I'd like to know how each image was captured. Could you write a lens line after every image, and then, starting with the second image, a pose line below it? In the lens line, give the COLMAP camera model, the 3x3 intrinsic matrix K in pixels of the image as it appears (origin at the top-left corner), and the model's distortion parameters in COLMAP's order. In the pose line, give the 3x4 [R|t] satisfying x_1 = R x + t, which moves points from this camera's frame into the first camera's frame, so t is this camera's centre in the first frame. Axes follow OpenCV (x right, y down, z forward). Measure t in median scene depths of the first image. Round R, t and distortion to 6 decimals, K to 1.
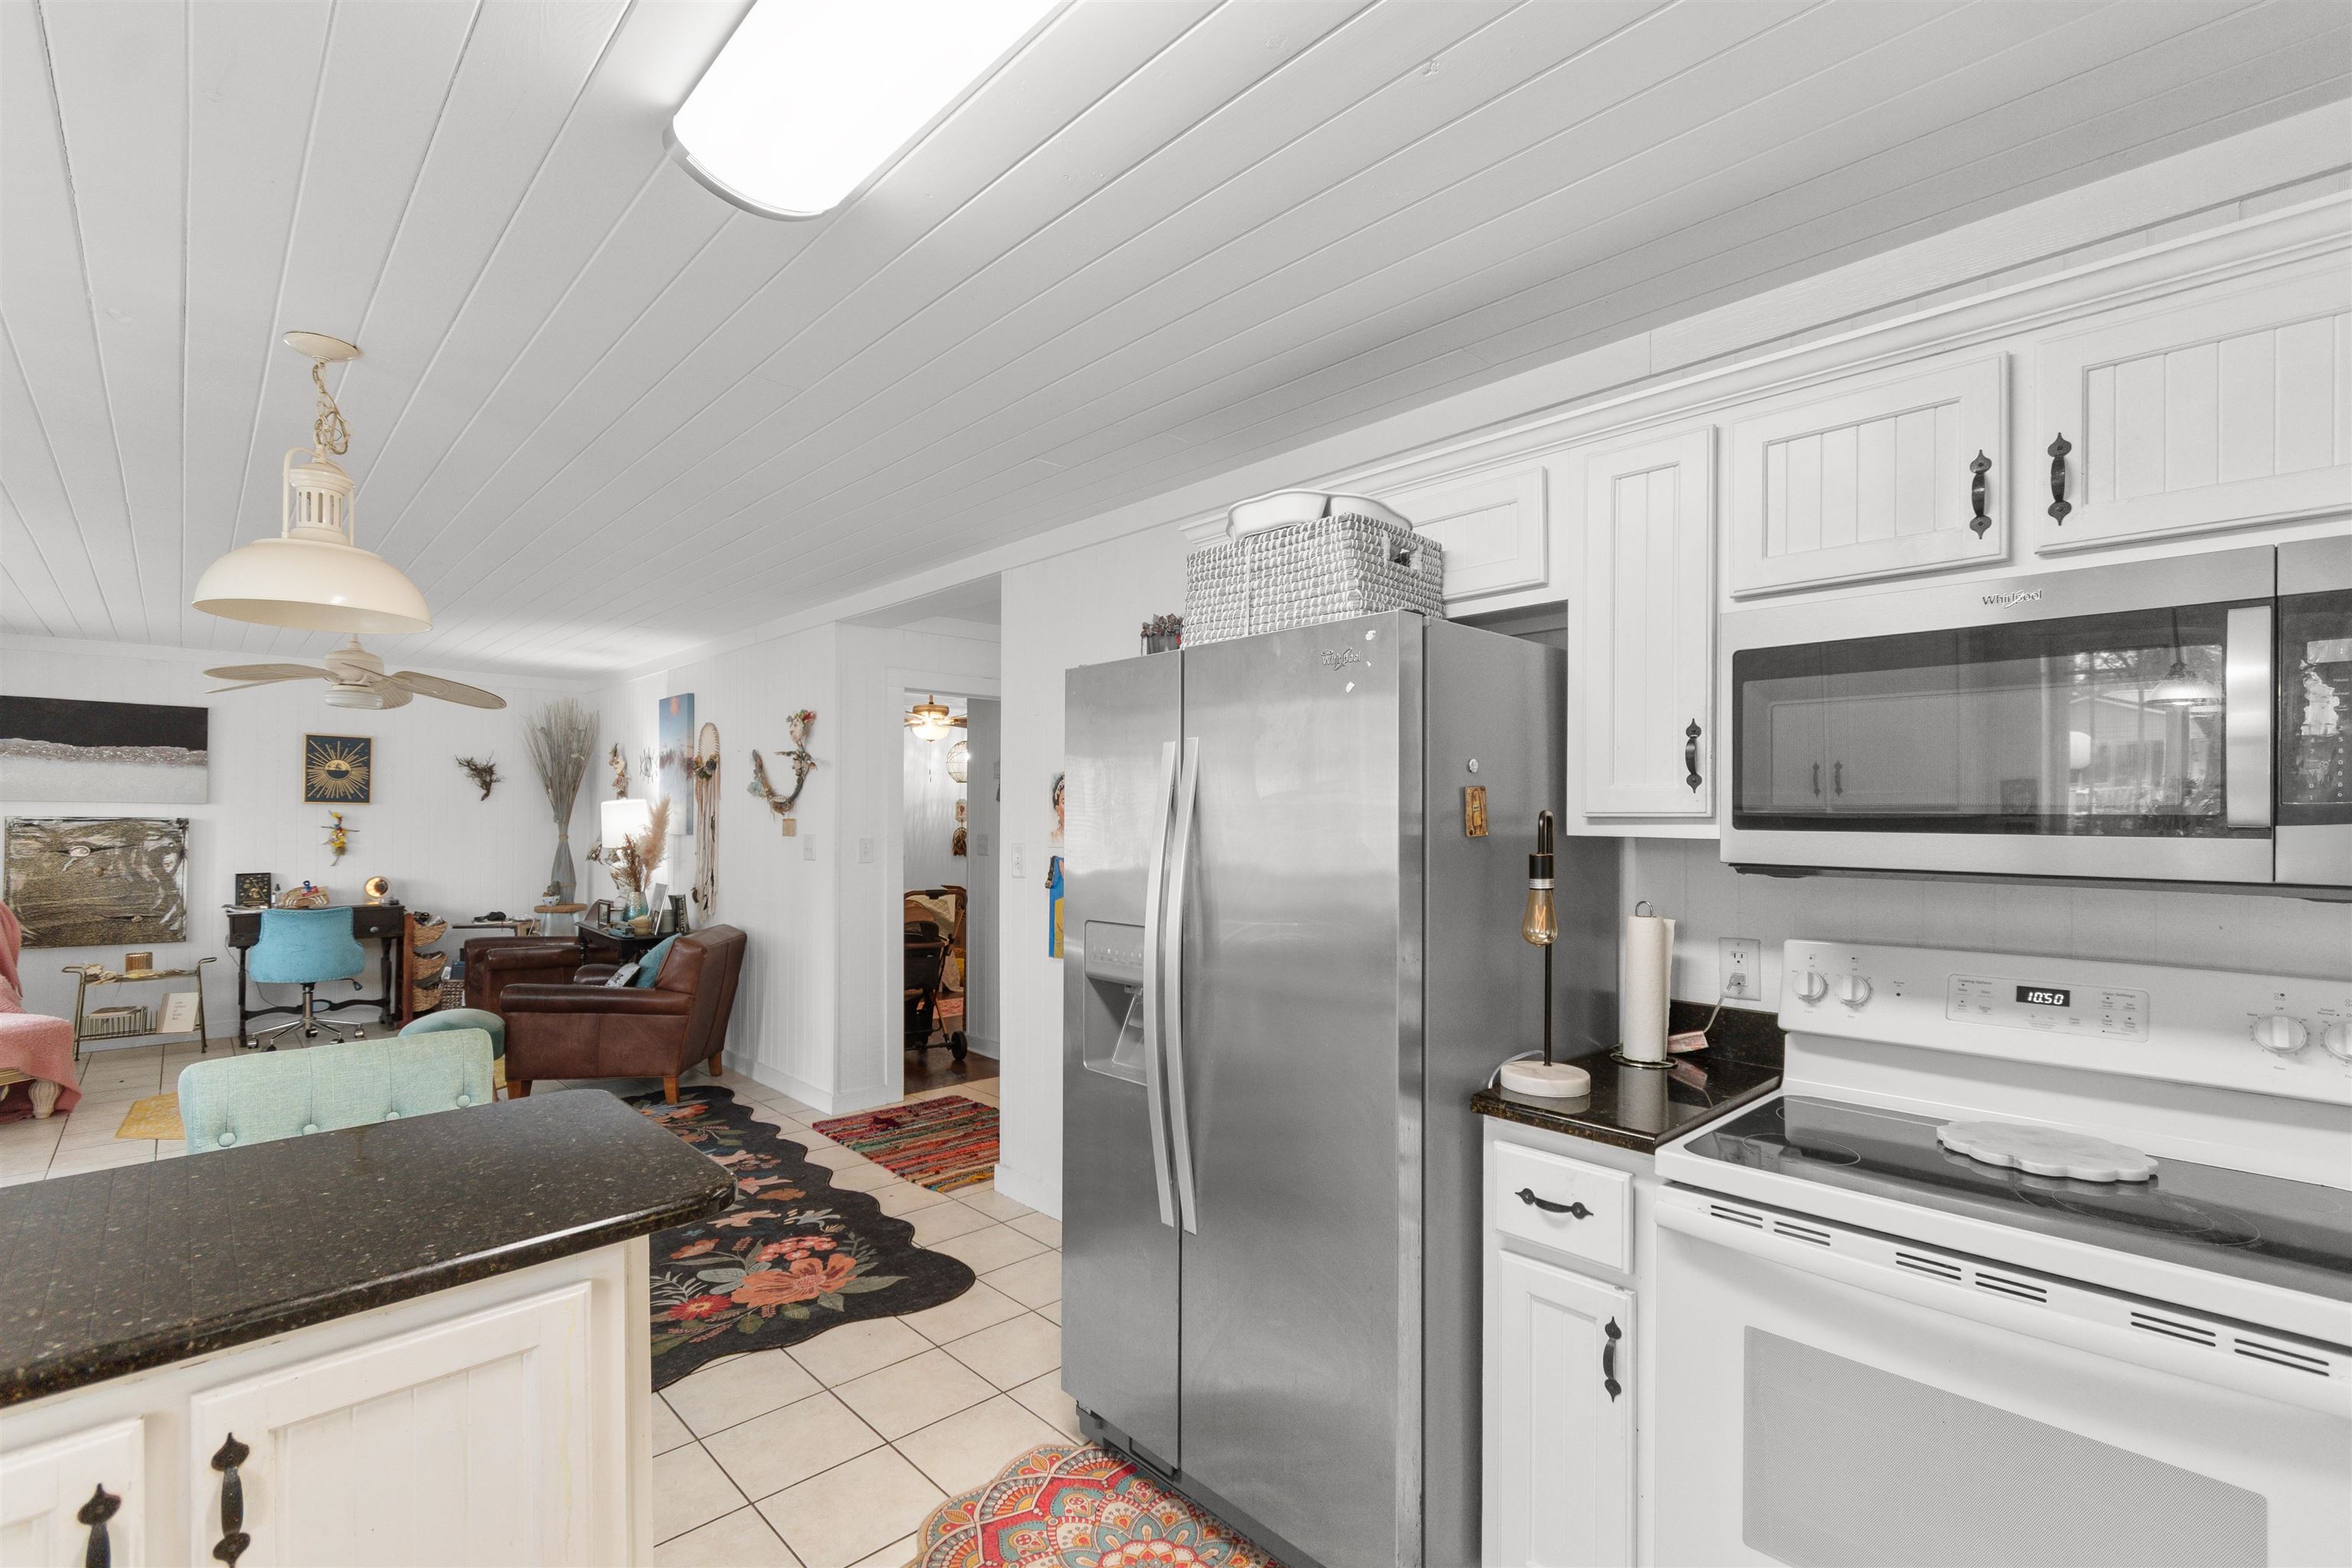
lens RADIAL K [[1032.4, 0, 1185.4], [0, 1032.4, 822.7], [0, 0, 1]] dist [-0.000591, -0.000245]
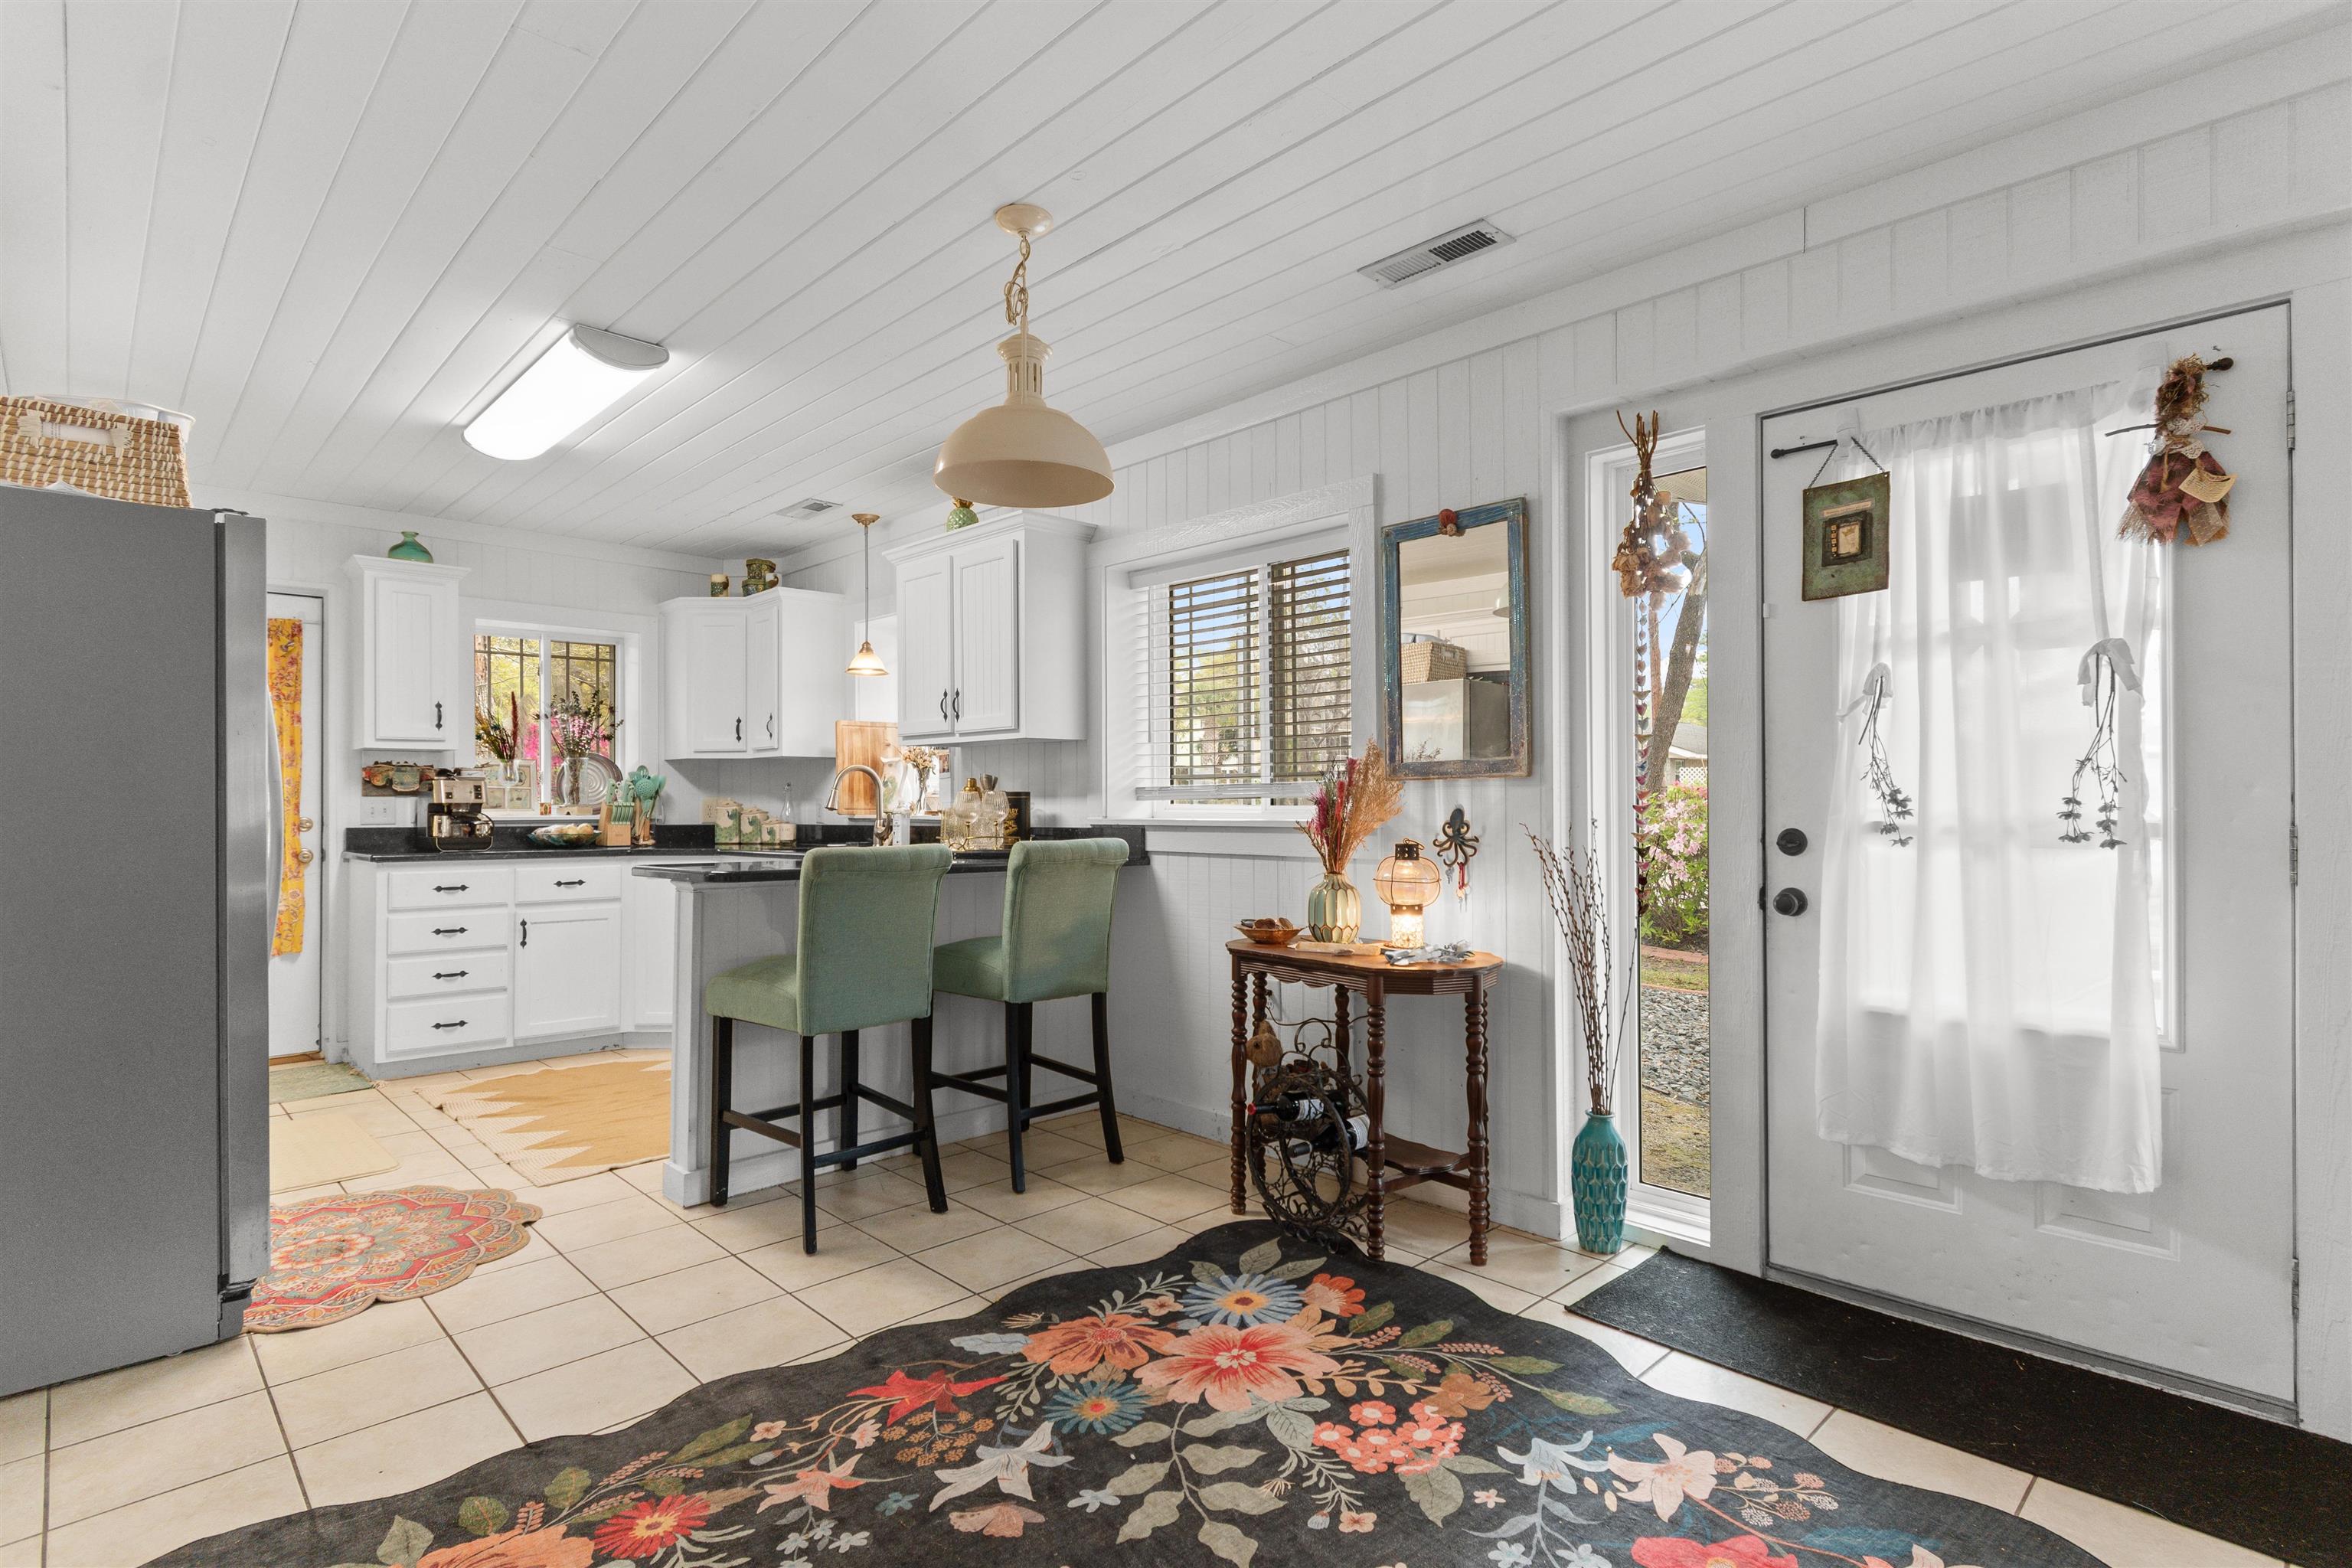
lens RADIAL K [[1149.4, 0, 1179.1], [0, 1149.4, 797.8], [0, 0, 1]] dist [-0.001672, -0.000626]
pose [[-0.999999, -0.000934, -0.001244, -1.397814], [-0.000941, 0.999985, 0.005343, 0.147867], [0.001239, 0.005344, -0.999985, 3.003451]]
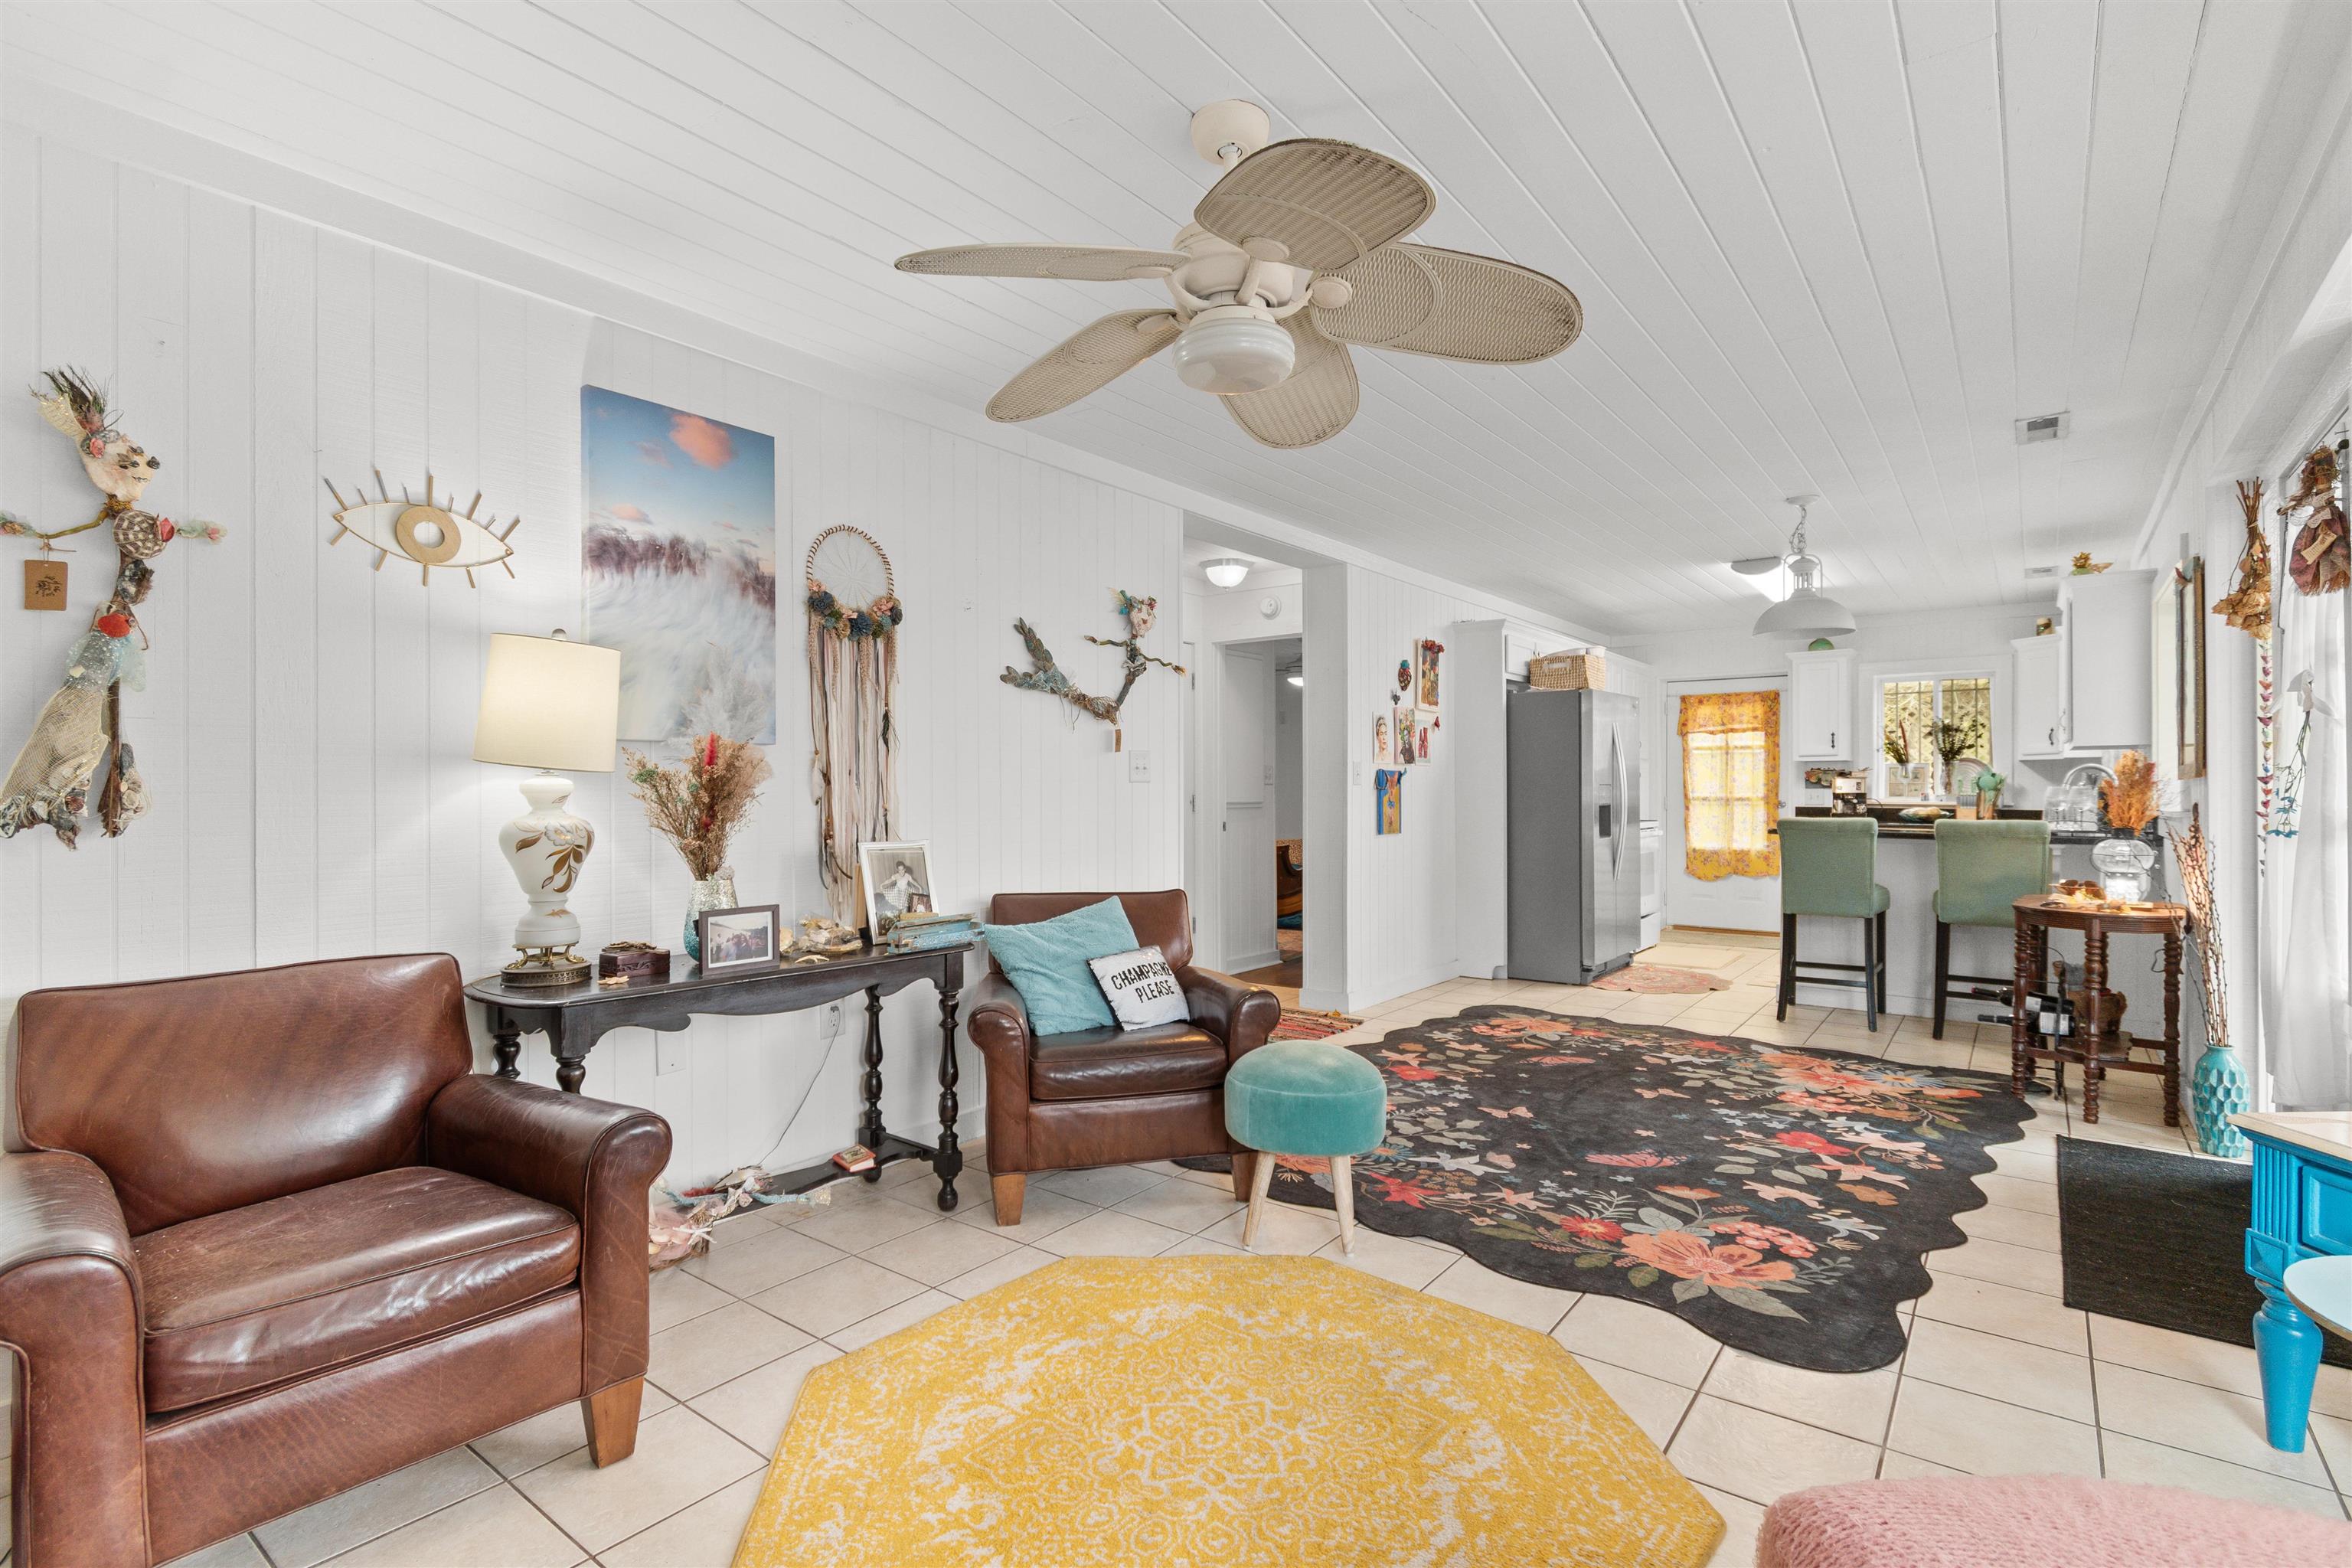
lens RADIAL K [[1122.5, 0, 1176.0], [0, 1122.5, 784.0], [0, 0, 1]] dist [0.001982, 0.000169]
pose [[-0.145479, 0.000049, 0.989361, -4.033778], [0.005098, 0.999987, 0.000700, 0.122791], [-0.989348, 0.005146, -0.145477, 3.574125]]
